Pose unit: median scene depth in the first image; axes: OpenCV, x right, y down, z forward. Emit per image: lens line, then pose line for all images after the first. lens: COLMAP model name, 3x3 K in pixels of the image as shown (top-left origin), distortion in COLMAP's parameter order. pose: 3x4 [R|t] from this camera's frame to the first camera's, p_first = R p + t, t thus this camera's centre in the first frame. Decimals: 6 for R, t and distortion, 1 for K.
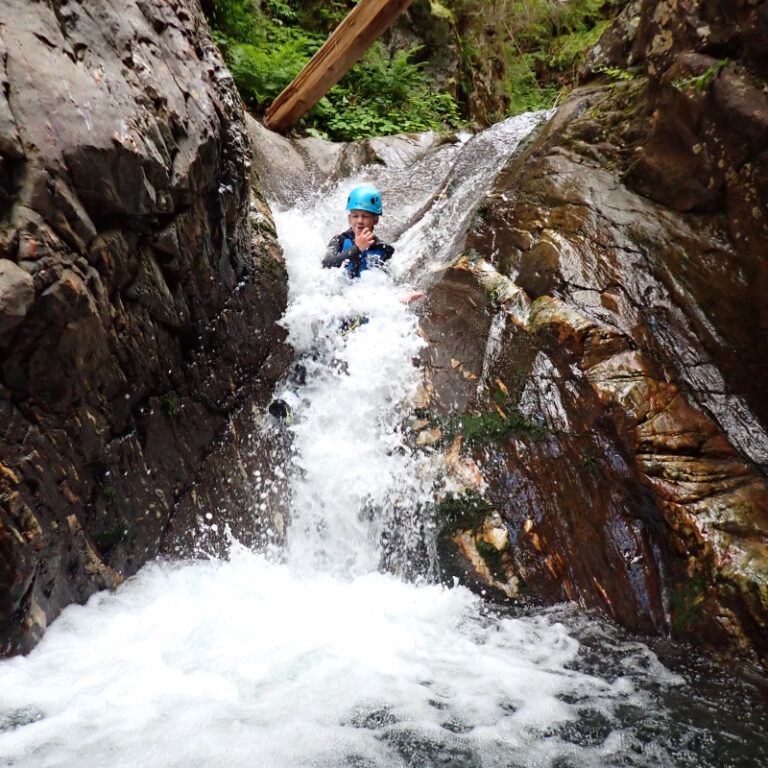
lens RADIAL K [[756.1, 0, 378.2], [0, 756.1, 385.5], [0, 0, 1]] dist [0.001482, 0.000000]
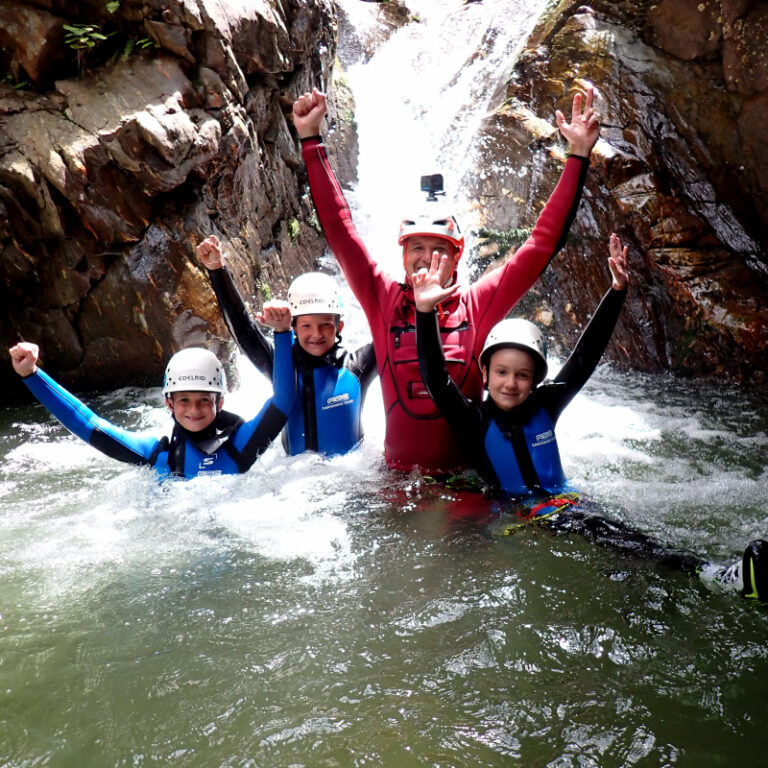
lens RADIAL K [[756.1, 0, 391.2], [0, 756.1, 384.7], [0, 0, 1]] dist [0.001482, 0.000000]
pose [[0.999049, -0.035823, 0.024847, -0.156618], [0.031215, 0.985639, 0.165955, 0.085702], [-0.030435, -0.165021, 0.985820, -0.348485]]
